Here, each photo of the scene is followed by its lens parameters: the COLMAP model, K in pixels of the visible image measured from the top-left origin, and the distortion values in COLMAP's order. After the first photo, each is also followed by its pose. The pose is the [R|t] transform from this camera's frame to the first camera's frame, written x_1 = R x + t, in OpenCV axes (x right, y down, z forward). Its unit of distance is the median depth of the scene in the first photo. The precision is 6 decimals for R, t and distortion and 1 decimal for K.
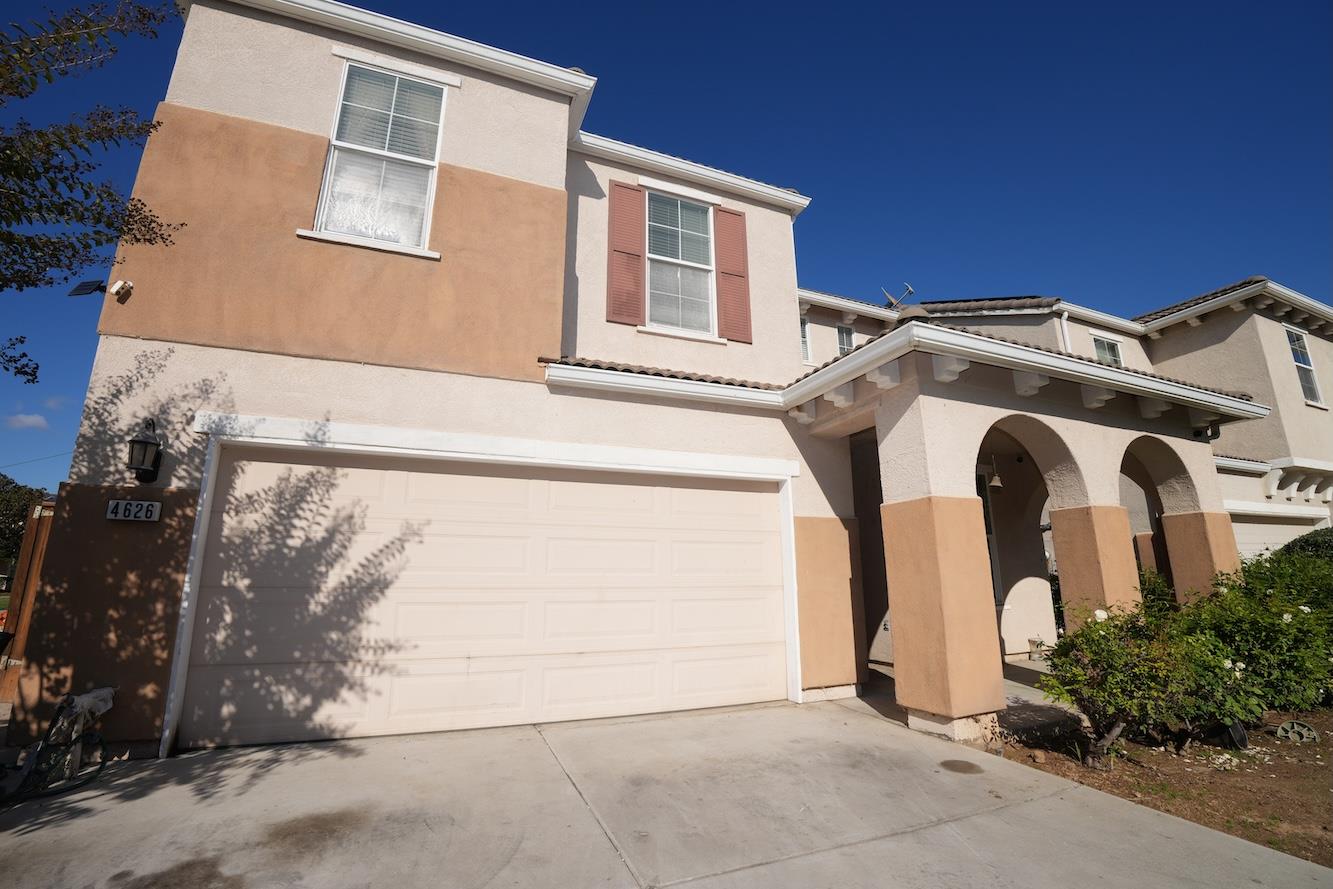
lens RADIAL K [[580.2, 0, 666.5], [0, 580.2, 444.5], [0, 0, 1]] dist [-0.062016, 0.012385]
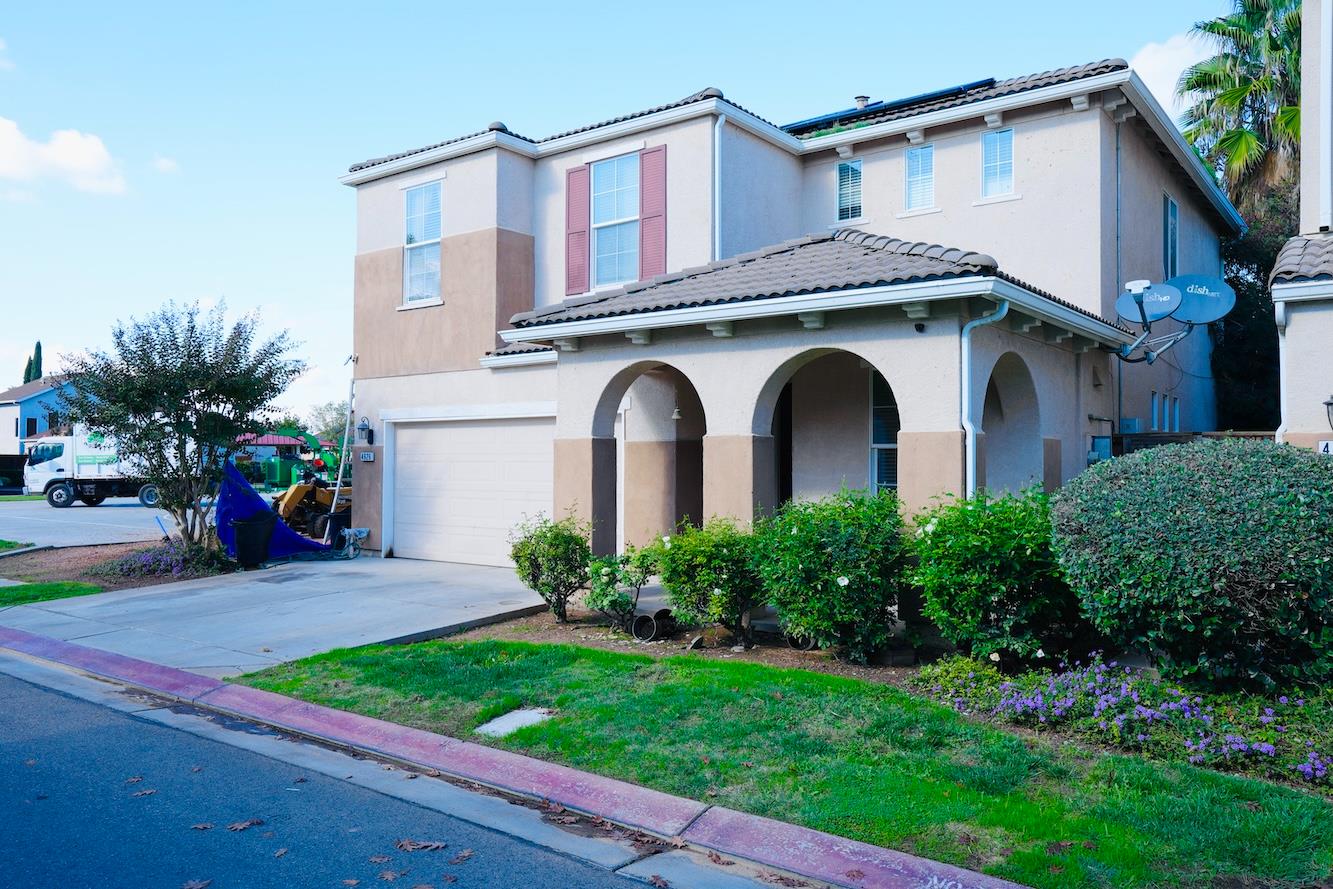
lens RADIAL K [[965.9, 0, 666.5], [0, 965.9, 444.5], [0, 0, 1]] dist [0.042439, -0.000587]
pose [[0.507217, -0.007601, -0.861785, 2.250952], [0.193809, 0.975354, 0.105466, -0.082601], [0.839743, -0.220516, 0.496190, 0.022597]]
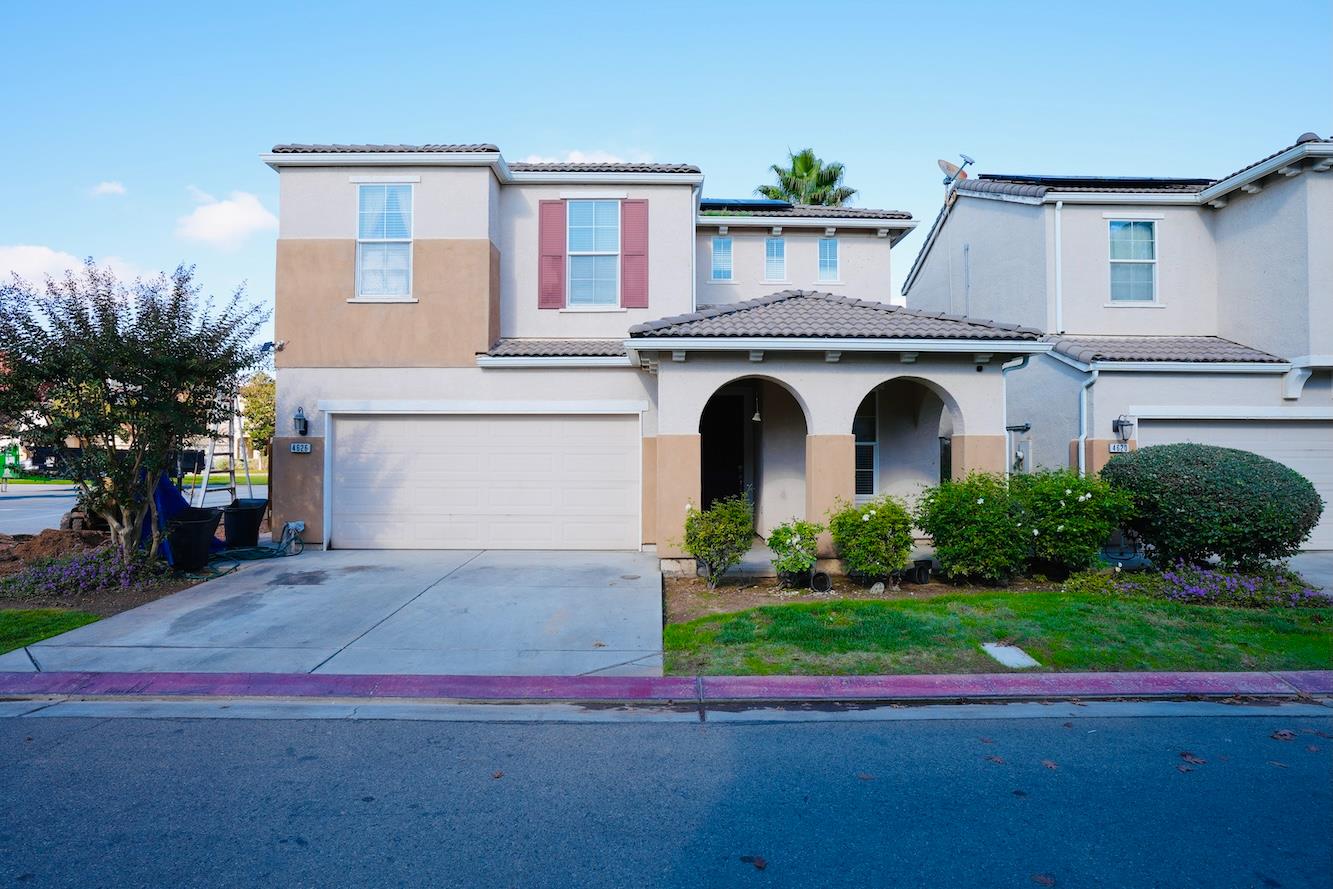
lens RADIAL K [[708.2, 0, 666.5], [0, 708.2, 444.5], [0, 0, 1]] dist [-0.019645, 0.003060]
pose [[0.926959, 0.004781, -0.375133, 1.064871], [0.079280, 0.974841, 0.208327, -0.265499], [0.366691, -0.222852, 0.903258, -0.747941]]
